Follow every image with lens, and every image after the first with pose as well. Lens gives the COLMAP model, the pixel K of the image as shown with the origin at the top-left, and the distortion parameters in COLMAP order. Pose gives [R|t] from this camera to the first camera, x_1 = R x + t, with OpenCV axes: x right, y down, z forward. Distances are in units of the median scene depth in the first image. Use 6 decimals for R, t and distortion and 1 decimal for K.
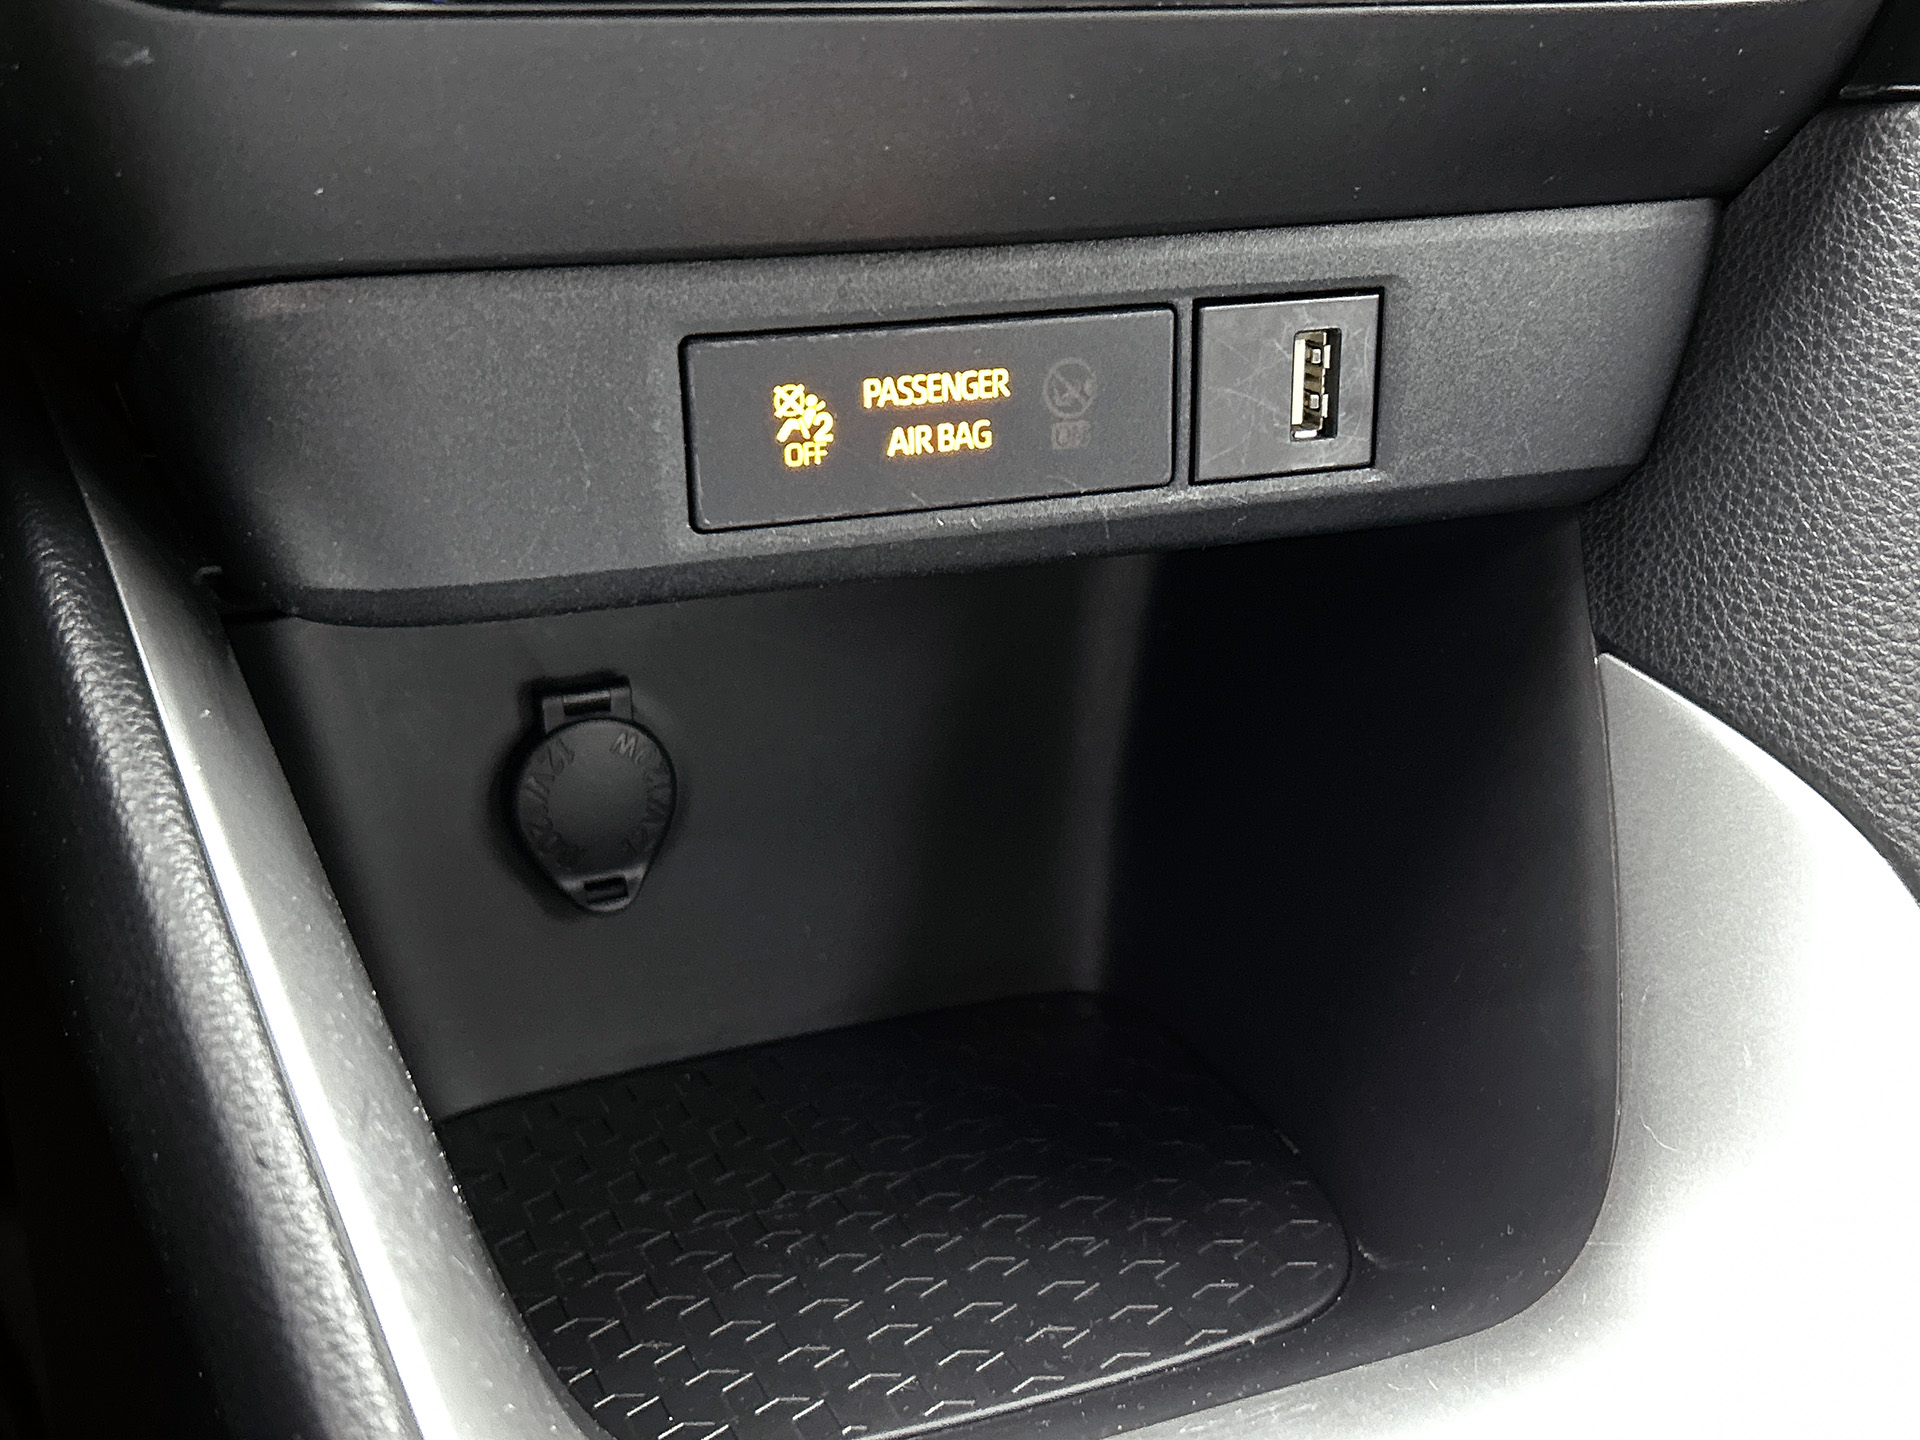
lens RADIAL K [[2300.4, 0, 989.2], [0, 2300.4, 713.7], [0, 0, 1]] dist [0.202498, -0.596665]
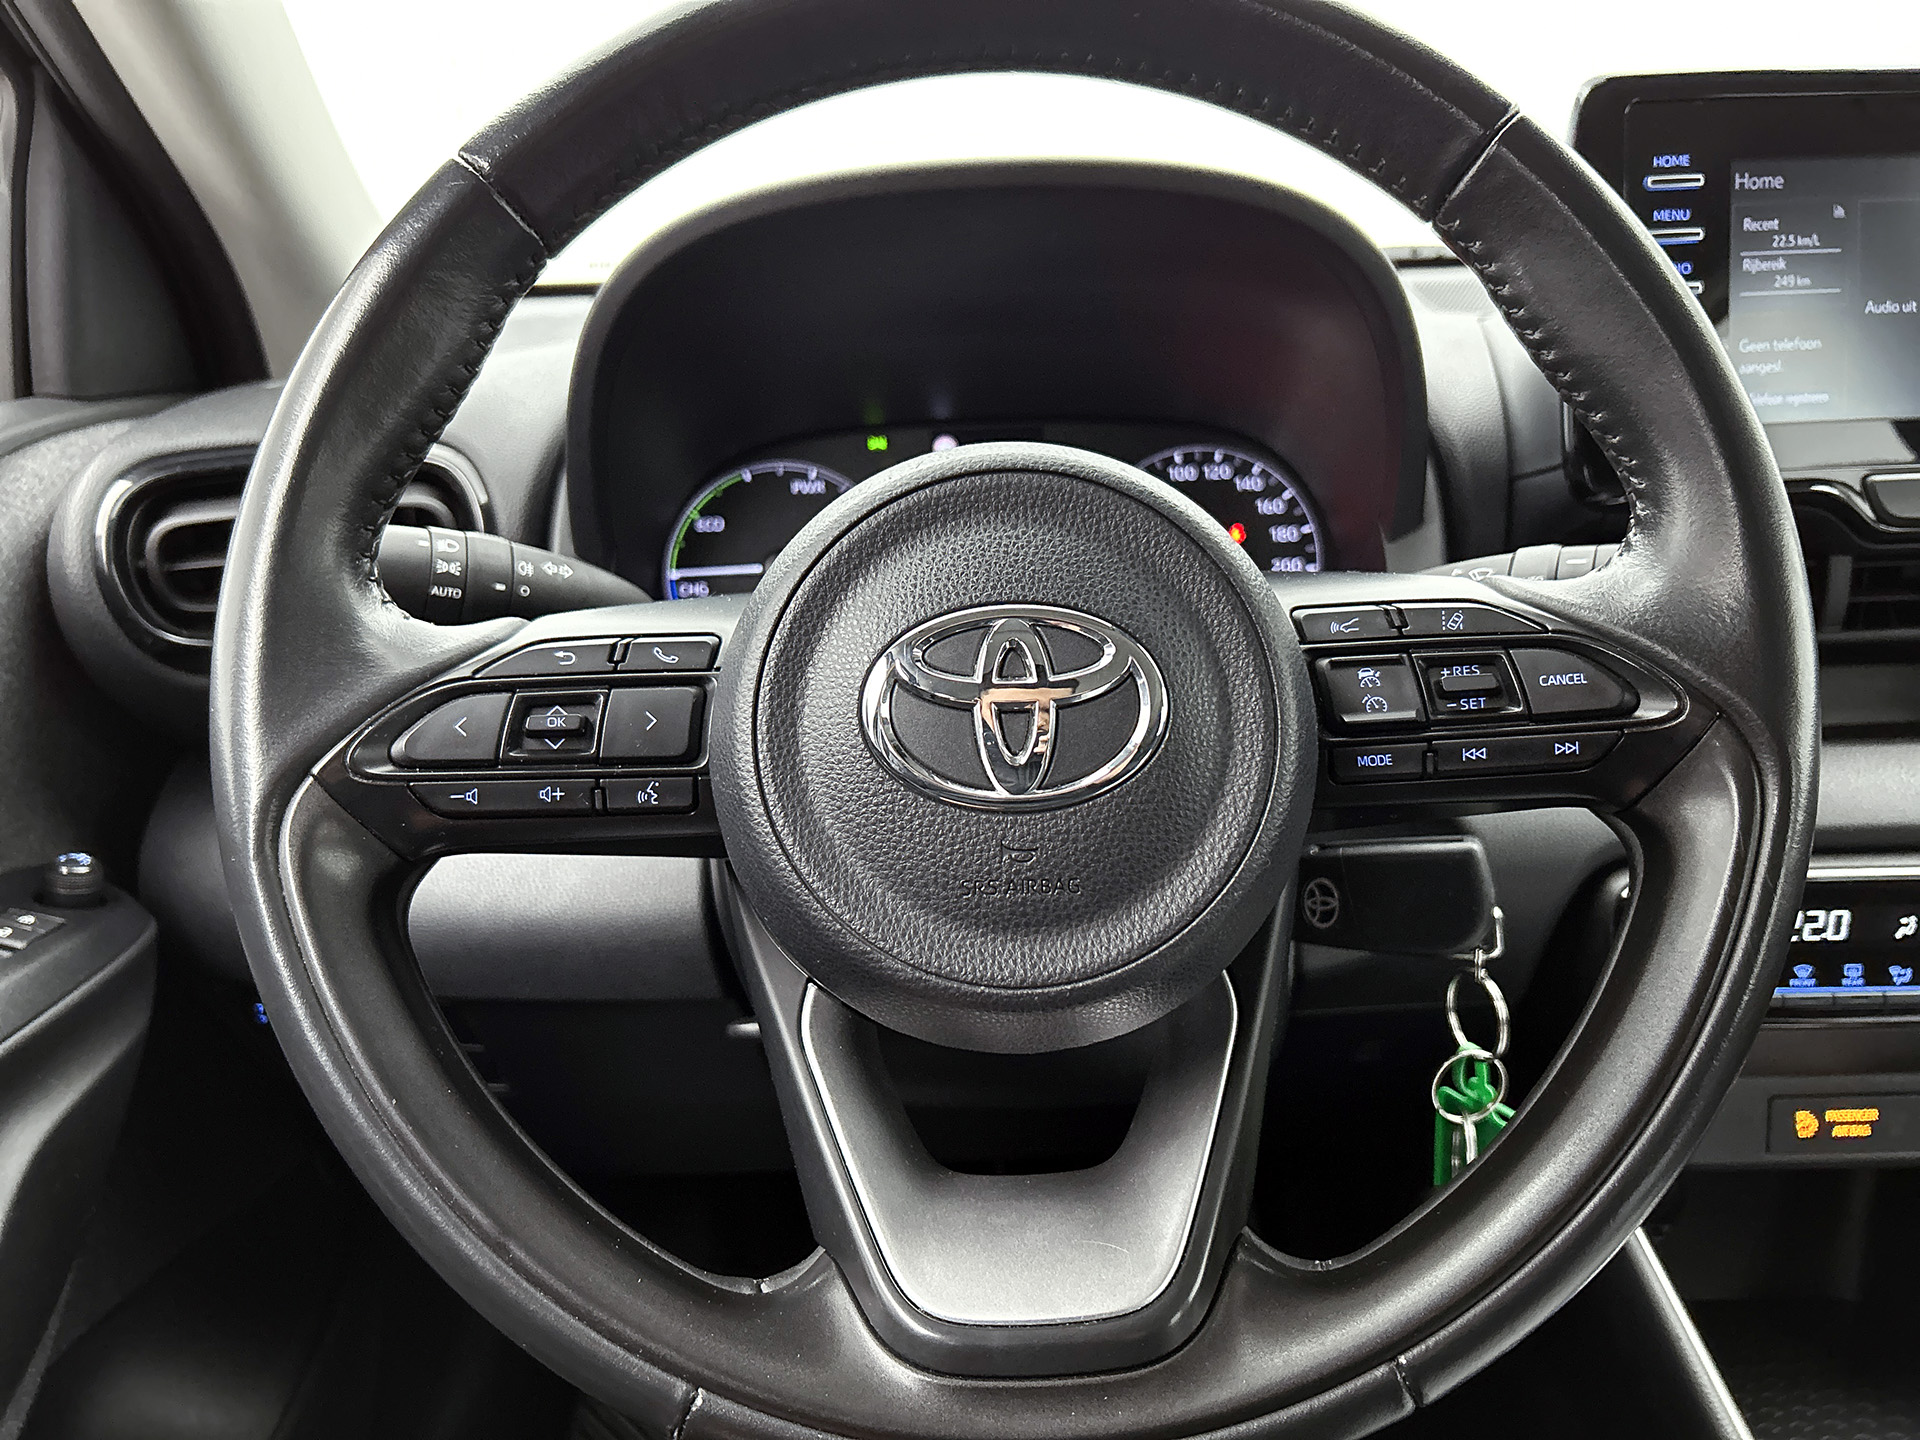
lens RADIAL K [[1493.8, 0, 979.5], [0, 1493.8, 740.0], [0, 0, 1]] dist [0.020398, -0.003468]
pose [[0.924187, 0.045174, -0.379260, -0.352041], [-0.103905, 0.985267, -0.135842, -0.233781], [0.367536, 0.164950, 0.915264, -1.345993]]
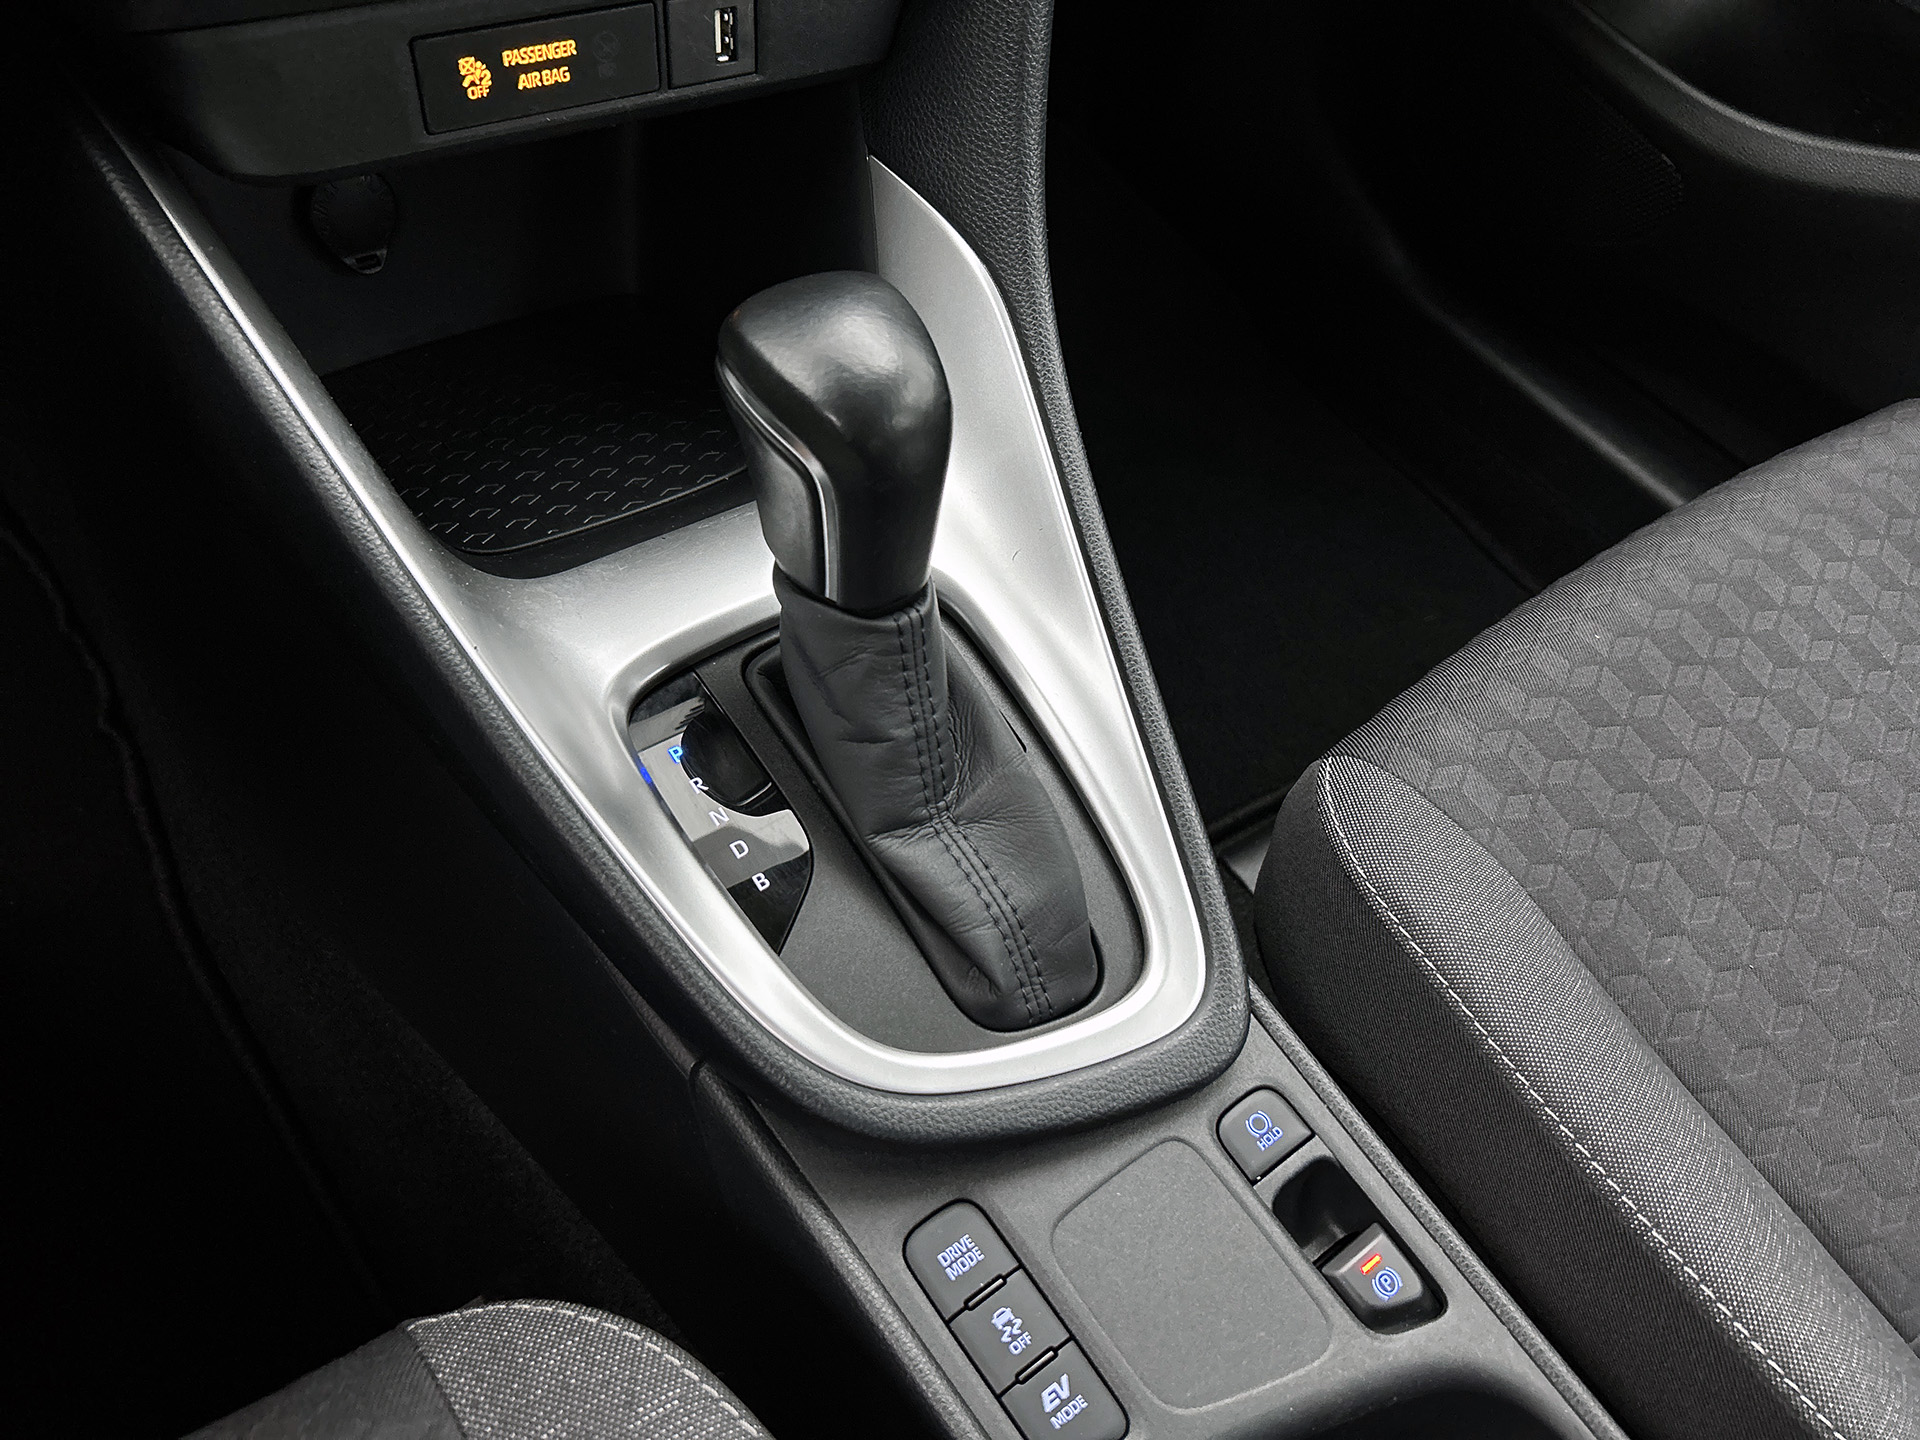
lens RADIAL K [[1458.2, 0, 980.5], [0, 1458.2, 728.0], [0, 0, 1]] dist [0.070785, -0.099875]
pose [[0.960601, -0.115707, 0.252699, -0.045174], [-0.016498, 0.883878, 0.467427, -0.219928], [-0.277440, -0.453180, 0.847145, -0.459760]]
